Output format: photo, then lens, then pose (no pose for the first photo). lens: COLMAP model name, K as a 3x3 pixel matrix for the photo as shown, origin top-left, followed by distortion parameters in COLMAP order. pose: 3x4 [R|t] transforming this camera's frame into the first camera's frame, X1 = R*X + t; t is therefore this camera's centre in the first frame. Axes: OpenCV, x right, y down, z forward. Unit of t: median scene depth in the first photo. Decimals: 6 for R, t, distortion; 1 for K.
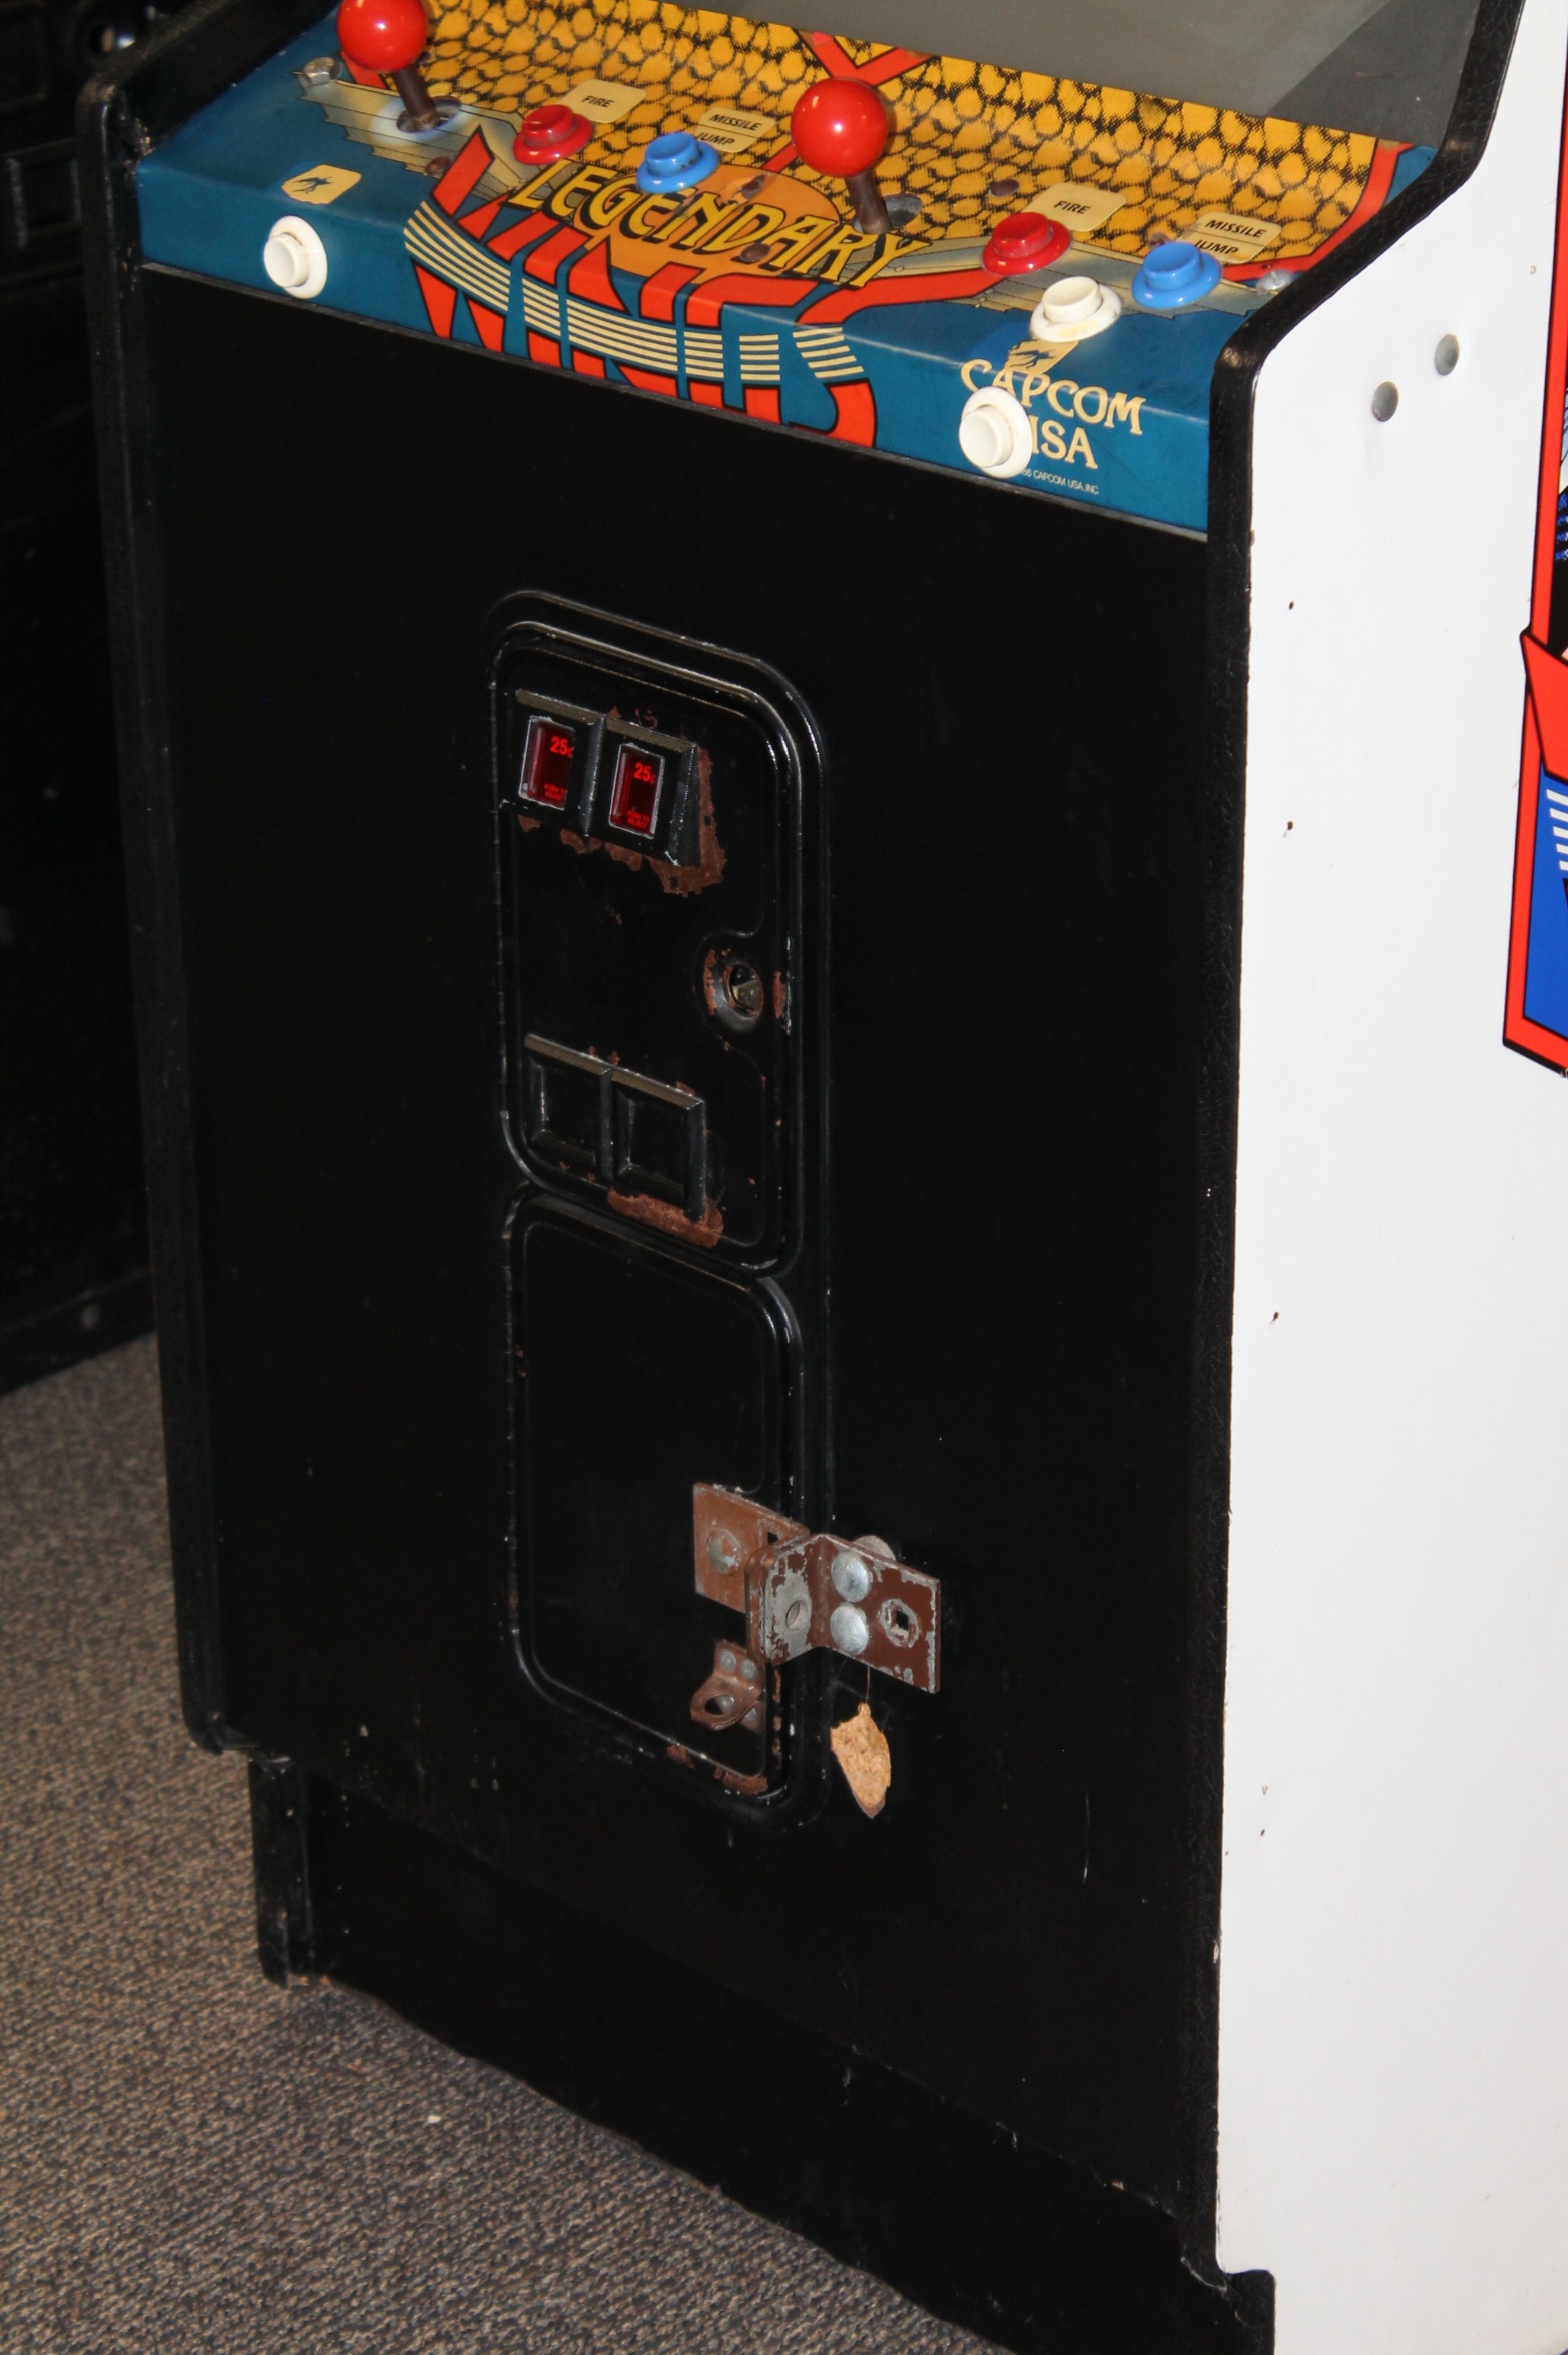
lens RADIAL K [[5639.3, 0, 784.0], [0, 5639.3, 1177.5], [0, 0, 1]] dist [0.115439, -0.164539]
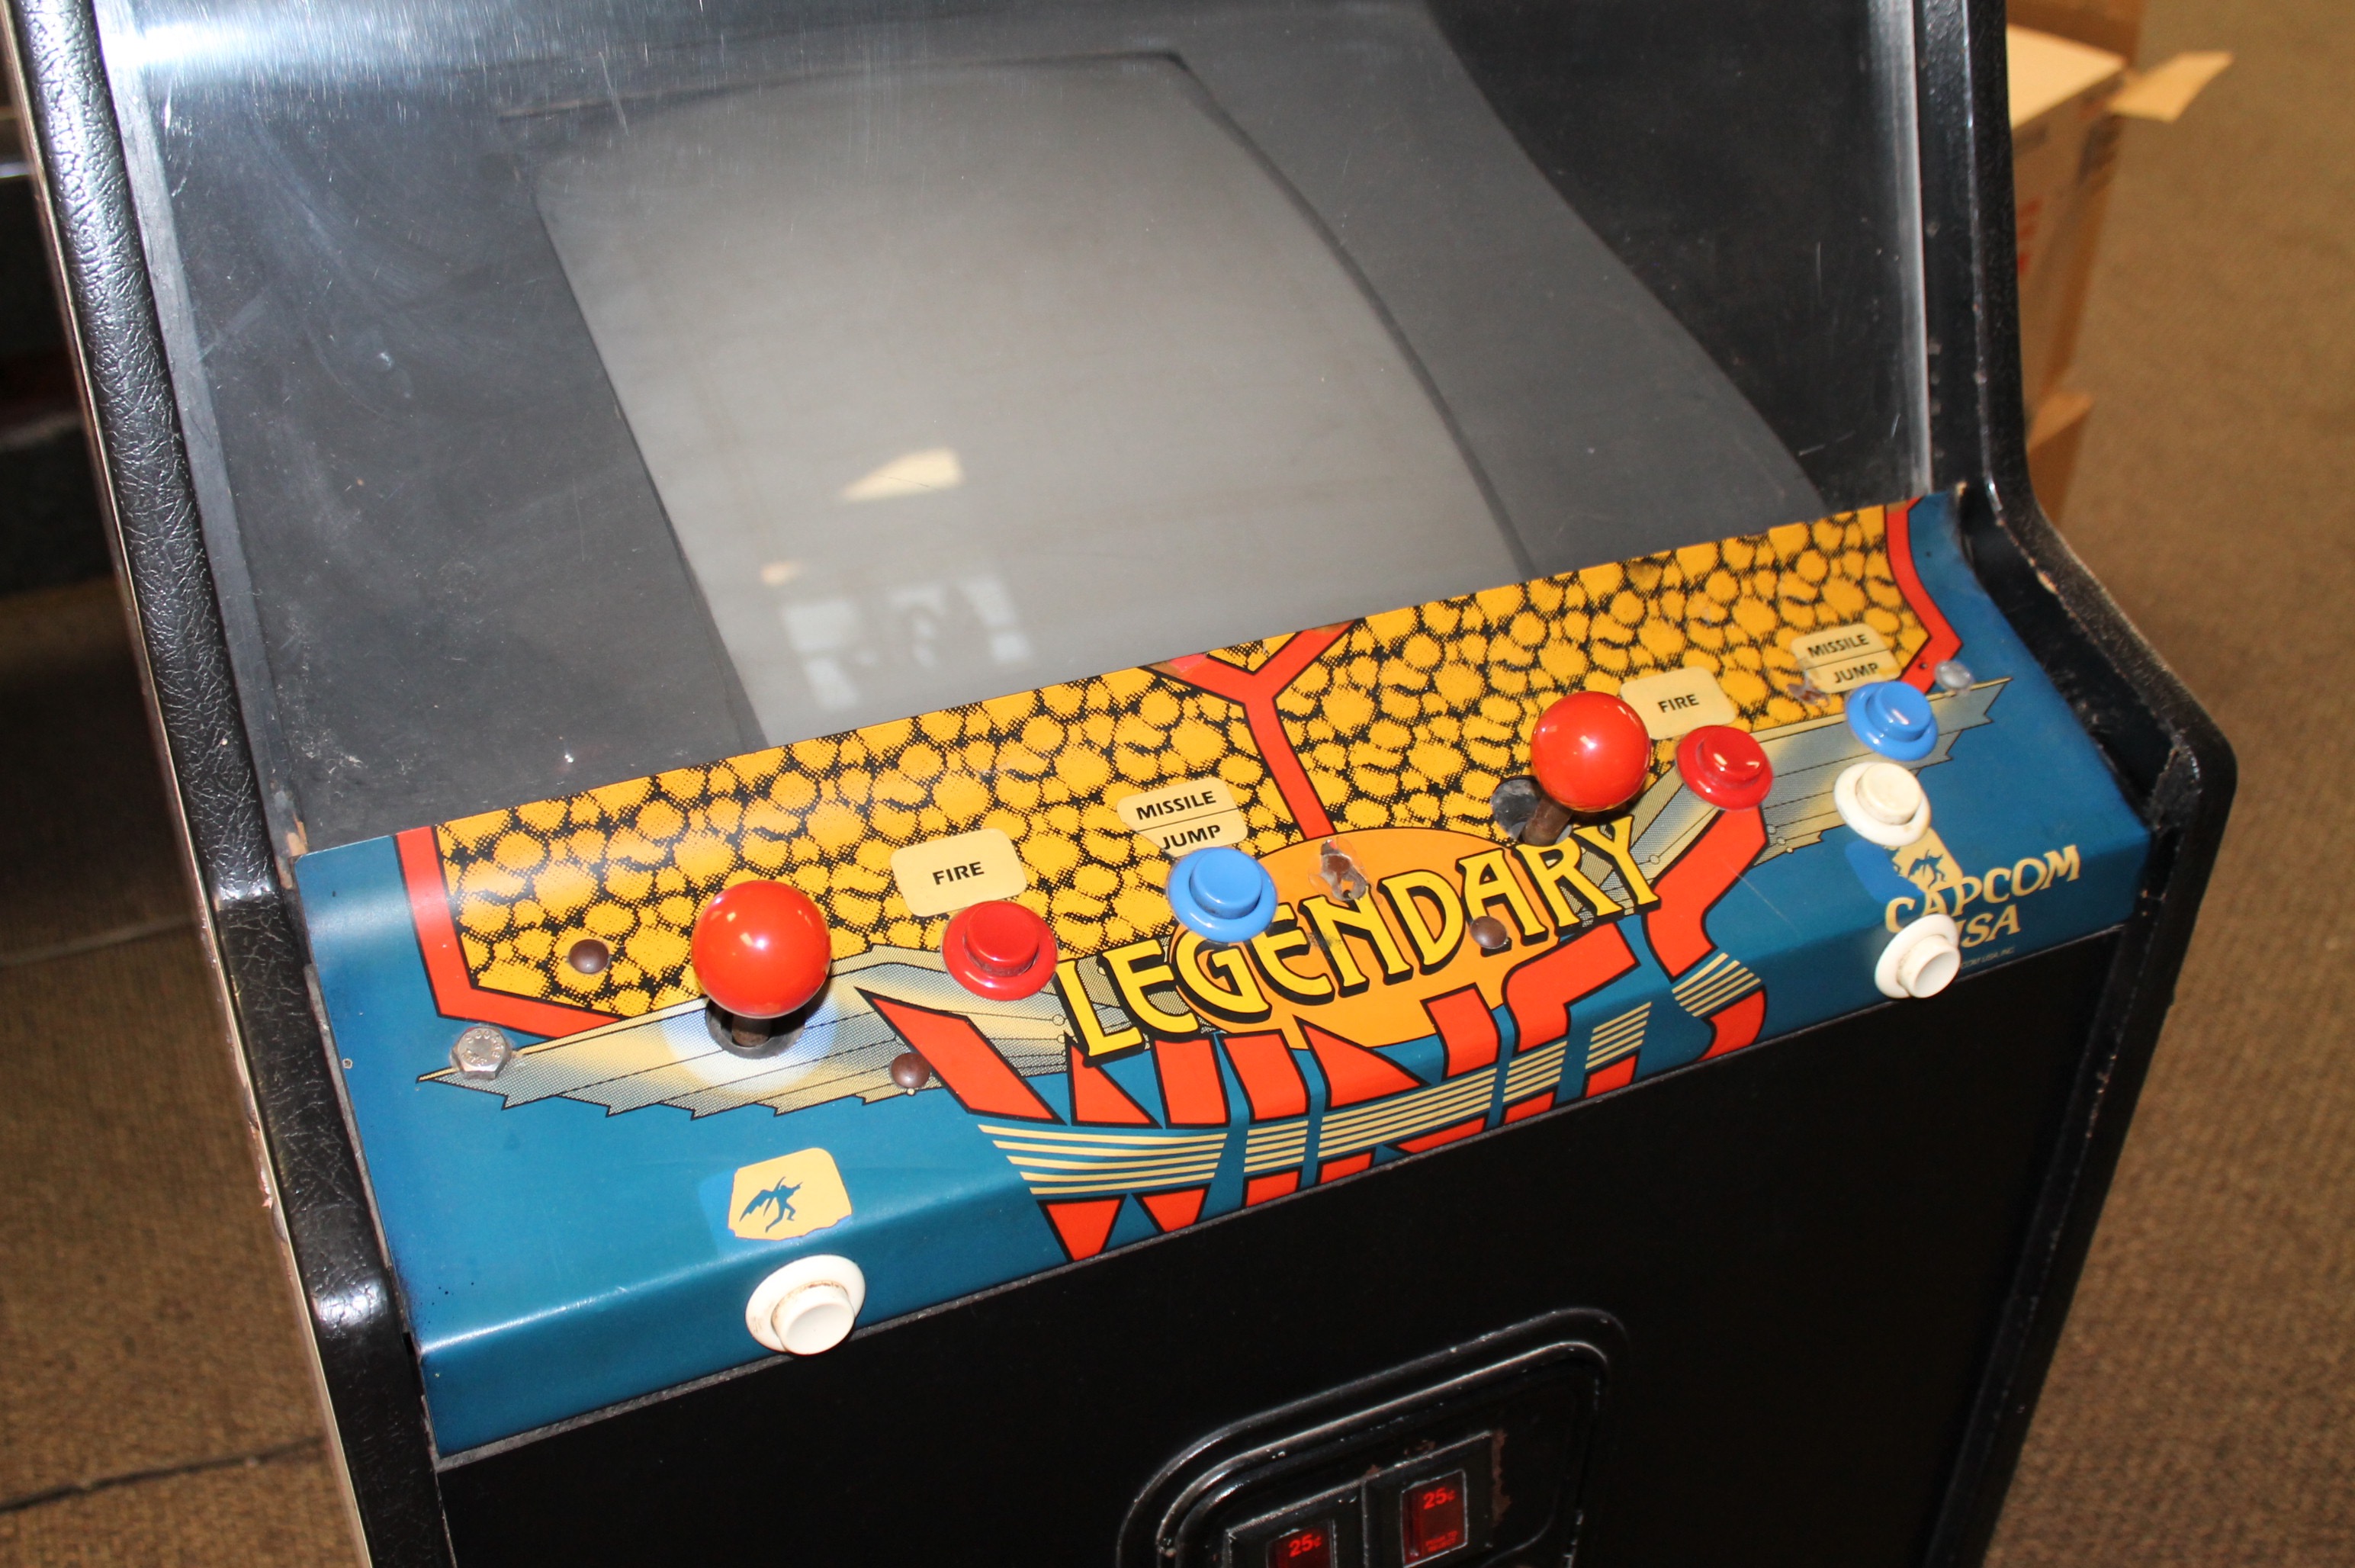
lens RADIAL K [[2411.5, 0, 1189.7], [0, 2411.5, 799.2], [0, 0, 1]] dist [-0.149957, 0.171303]
pose [[0.337022, -0.500713, 0.797309, -0.279521], [0.343348, 0.853897, 0.391117, -0.323520], [-0.876657, 0.141940, 0.459701, 0.861743]]
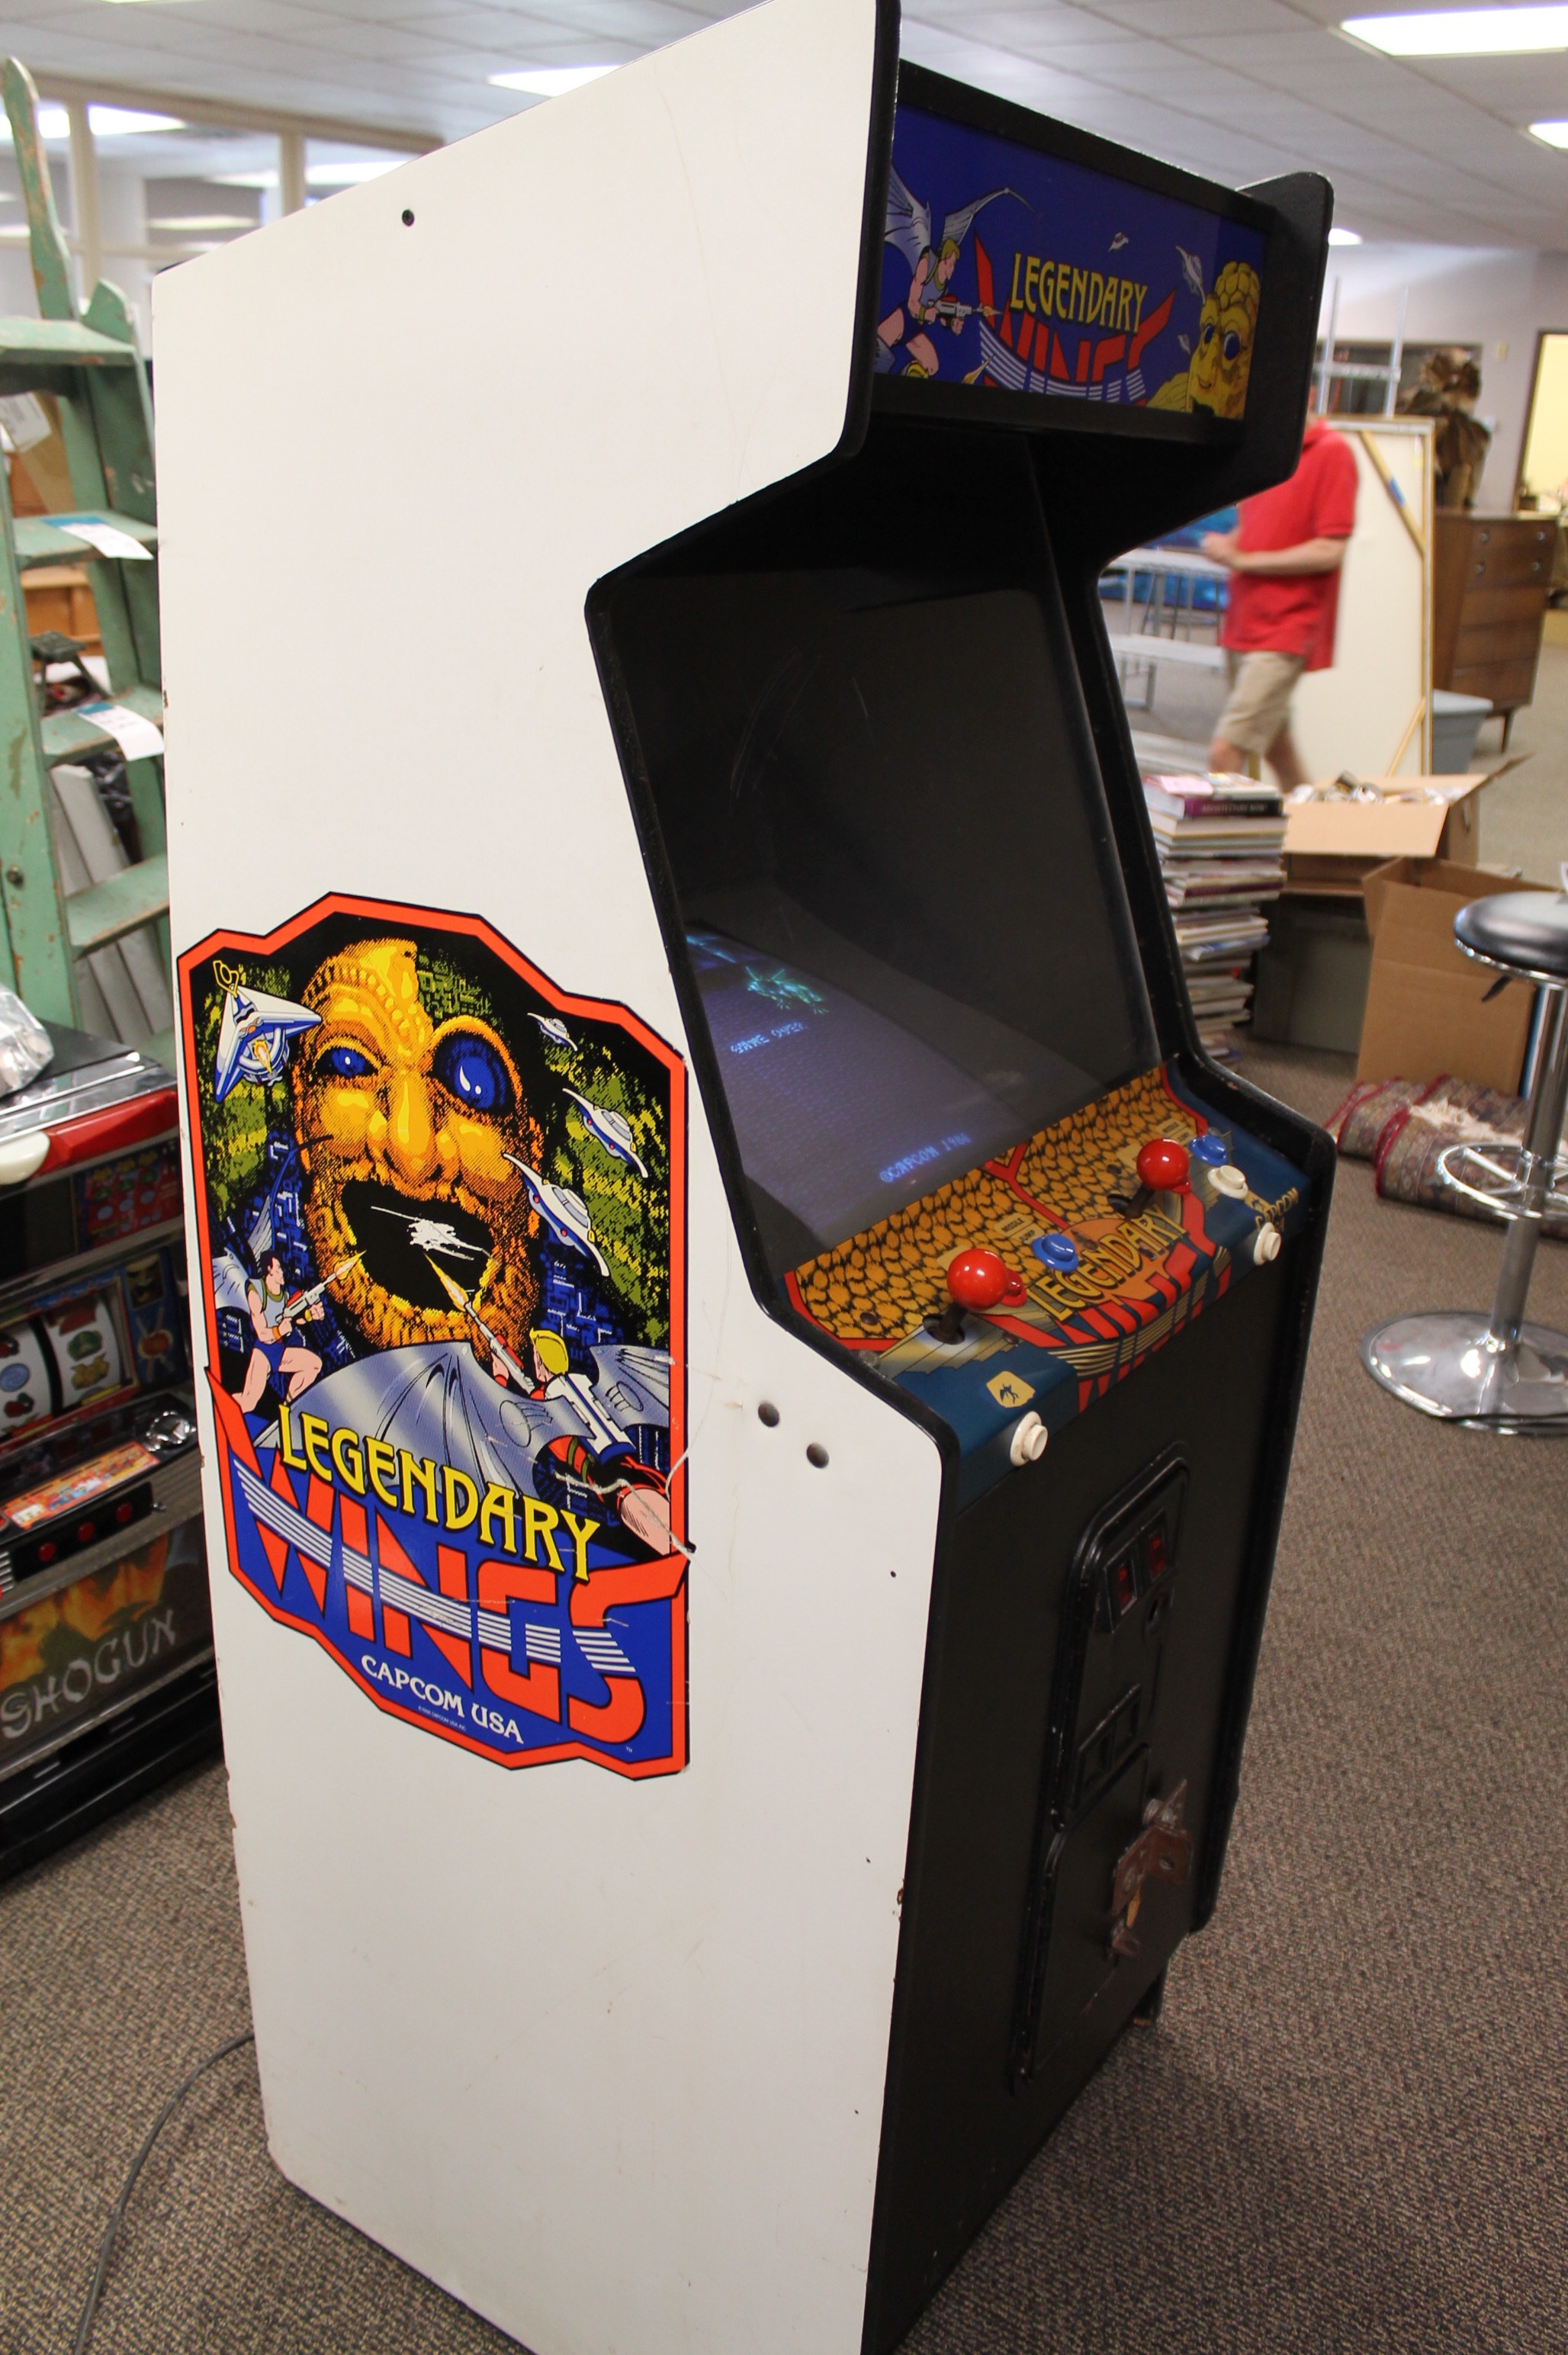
lens RADIAL K [[1979.2, 0, 784.0], [0, 1979.2, 1177.5], [0, 0, 1]] dist [-0.175020, 0.145988]
pose [[-0.179945, -0.345381, 0.921049, -0.543957], [0.351385, 0.851987, 0.388133, -0.459813], [-0.918775, 0.393486, -0.031949, 1.097649]]
